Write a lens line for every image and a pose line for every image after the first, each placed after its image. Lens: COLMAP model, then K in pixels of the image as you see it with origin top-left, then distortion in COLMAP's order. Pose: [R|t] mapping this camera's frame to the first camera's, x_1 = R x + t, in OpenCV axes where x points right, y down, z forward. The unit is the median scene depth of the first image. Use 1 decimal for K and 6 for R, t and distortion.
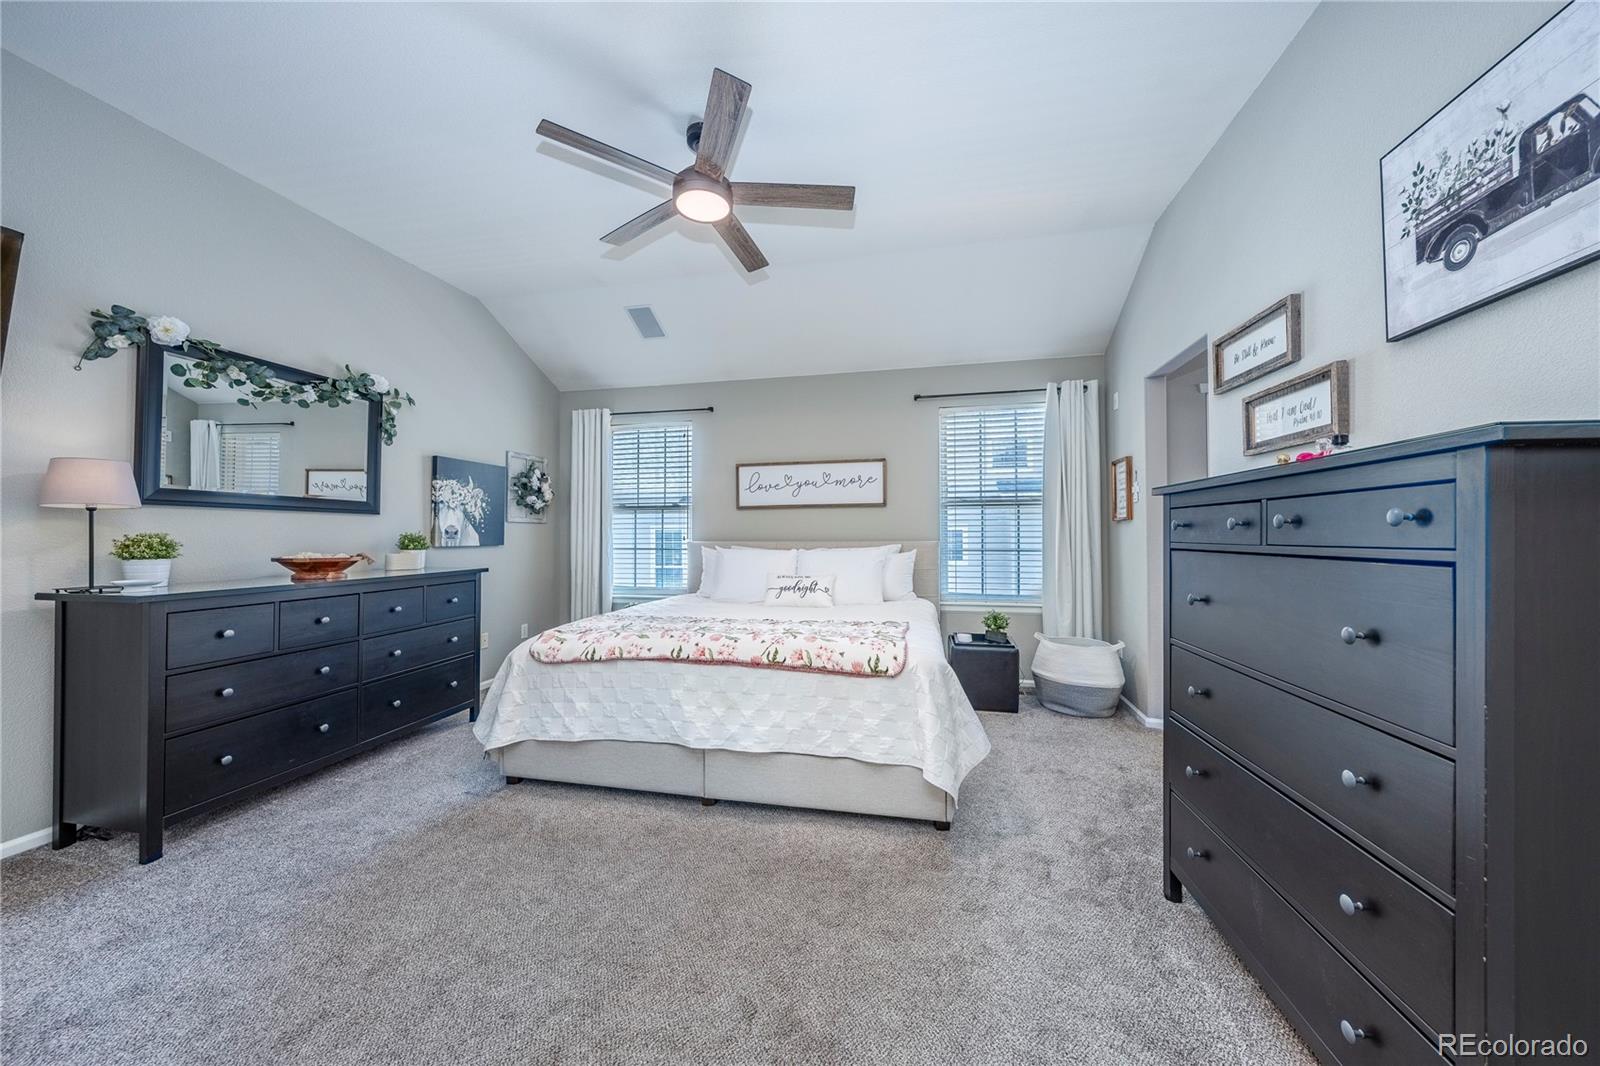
lens RADIAL K [[552.0, 0, 793.1], [0, 552.0, 530.2], [0, 0, 1]] dist [0.003095, 0.000058]
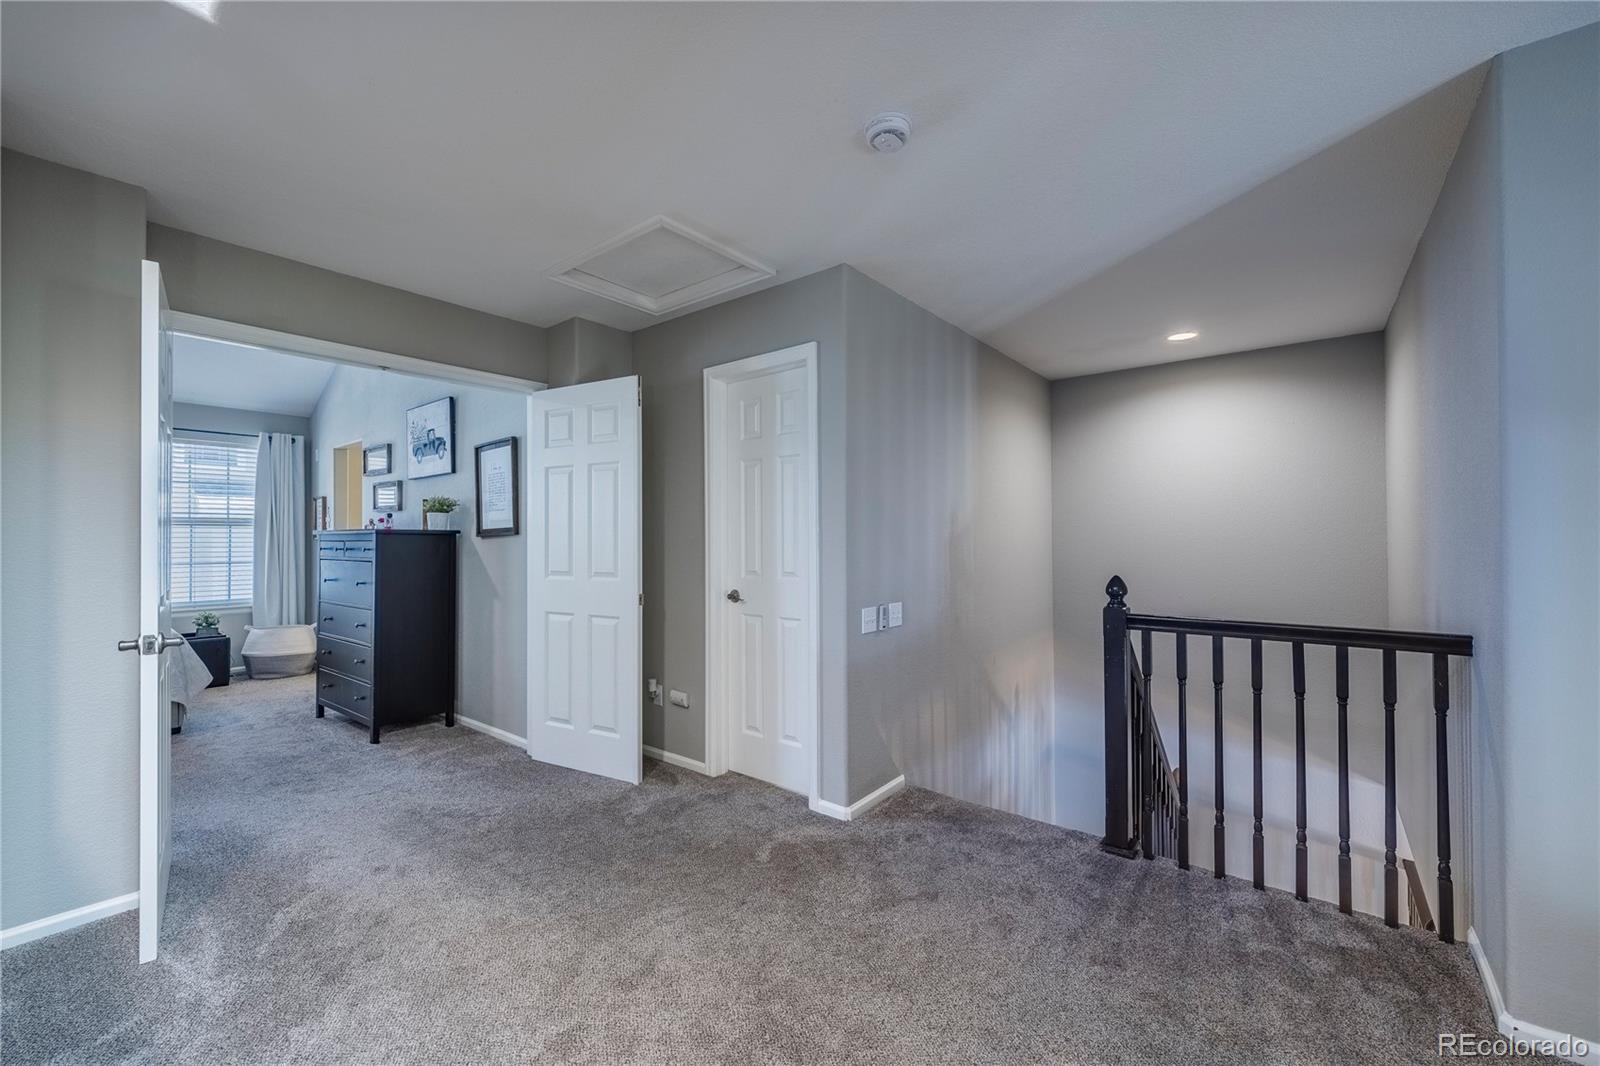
lens RADIAL K [[636.4, 0, 812.9], [0, 636.4, 532.8], [0, 0, 1]] dist [-0.002395, -0.000137]
pose [[0.416948, 0.007810, 0.908897, -0.460394], [-0.006899, 0.999961, -0.005428, -0.041651], [-0.908904, -0.004008, 0.416986, -1.053531]]
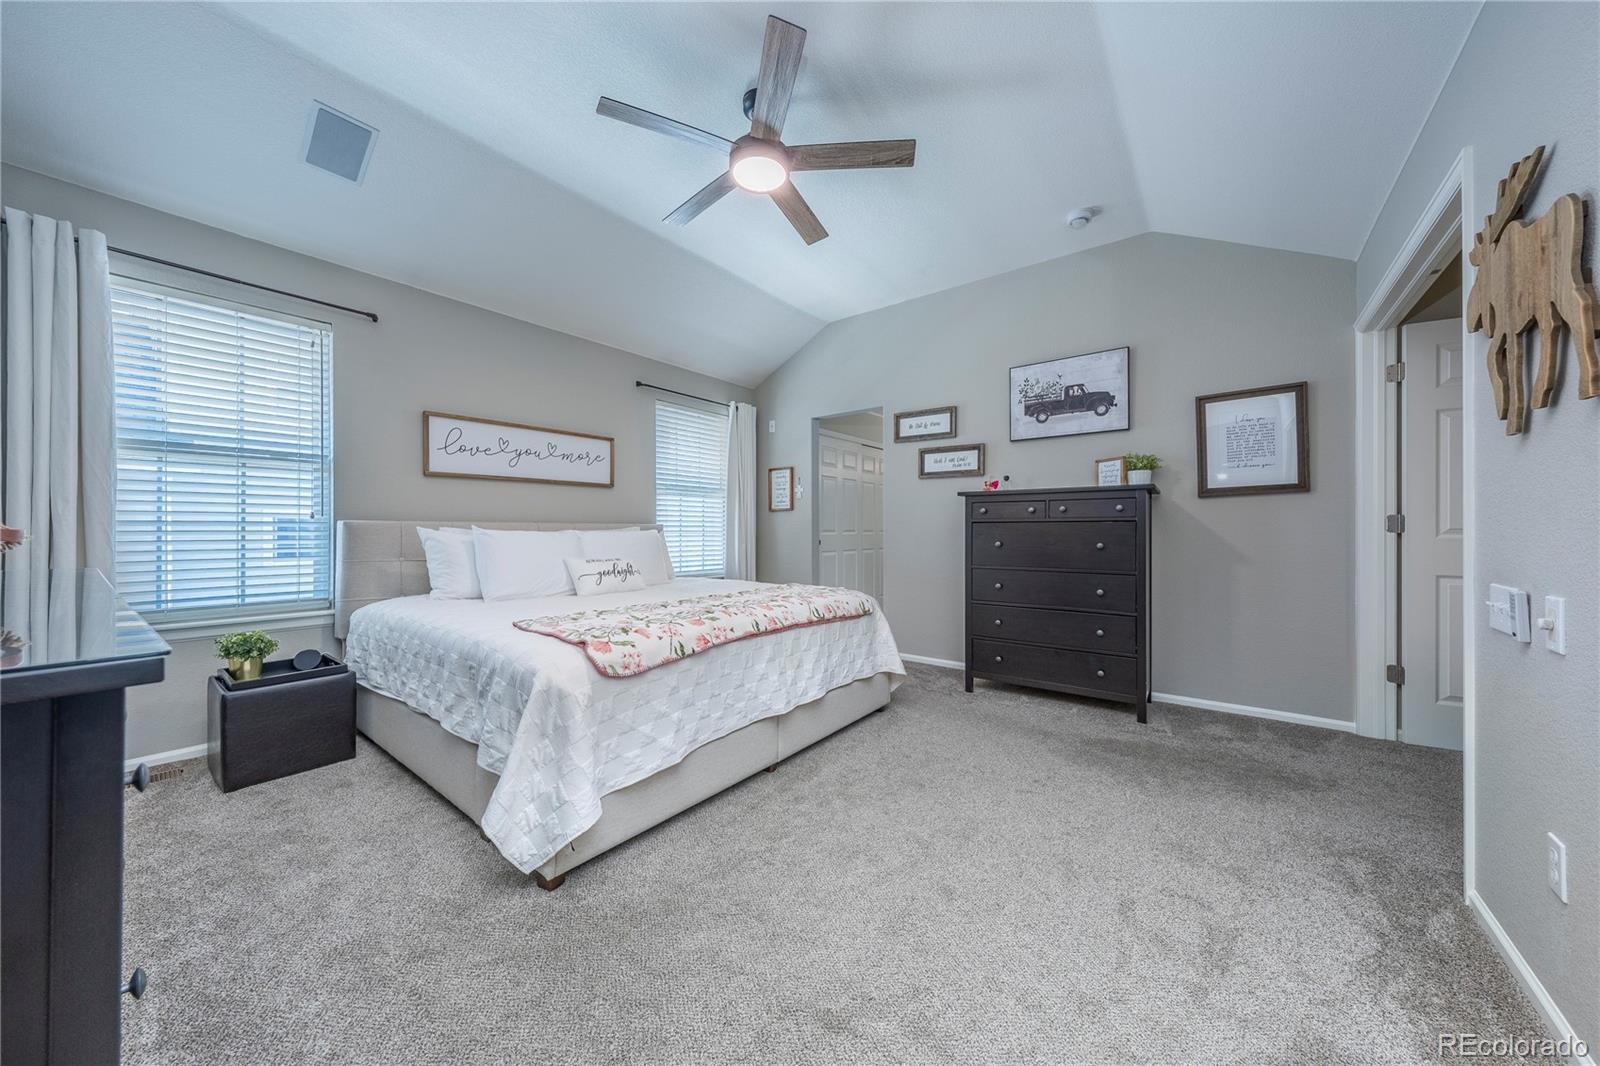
lens RADIAL K [[552.0, 0, 796.3], [0, 552.0, 536.1], [0, 0, 1]] dist [0.003095, 0.000058]
pose [[0.413269, -0.005147, 0.910594, -0.852835], [-0.010237, 0.999895, 0.010297, 0.041855], [-0.910551, -0.013577, 0.413173, 0.434175]]
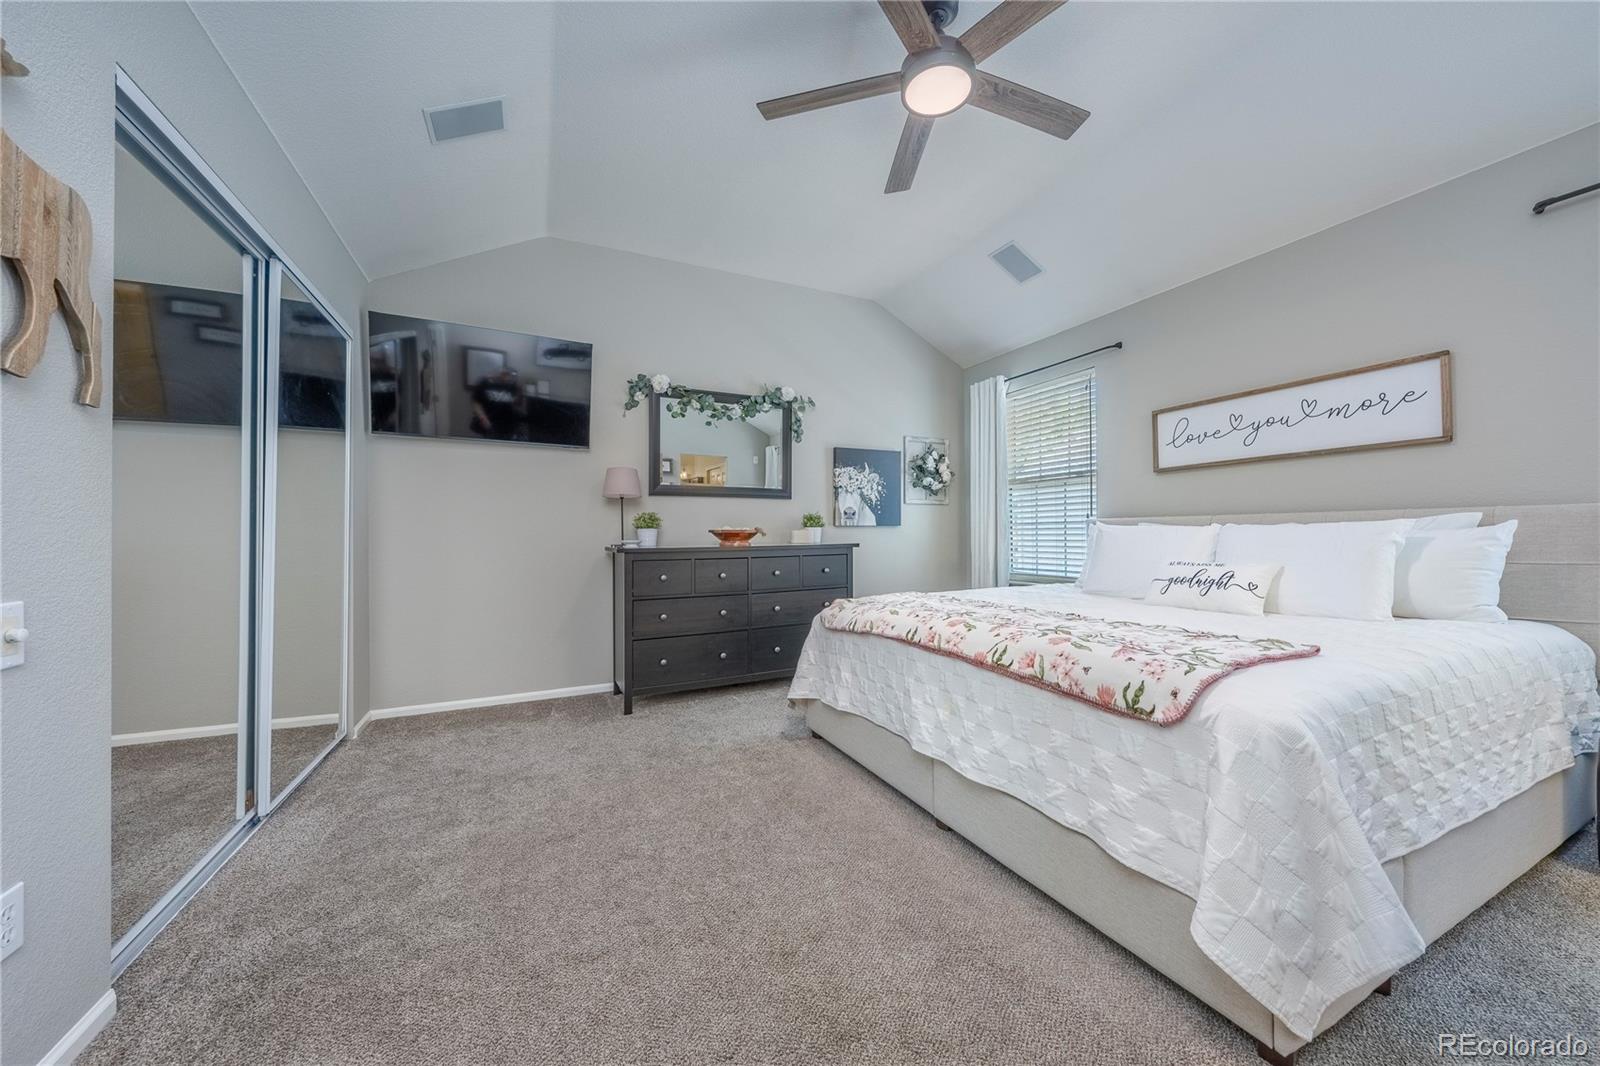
lens RADIAL K [[559.6, 0, 797.2], [0, 559.6, 530.8], [0, 0, 1]] dist [-0.000924, 0.000137]
pose [[0.620959, -0.005246, -0.783826, 0.286968], [0.013089, 0.999908, 0.003678, 0.045403], [0.783734, -0.012544, 0.620970, 0.264041]]
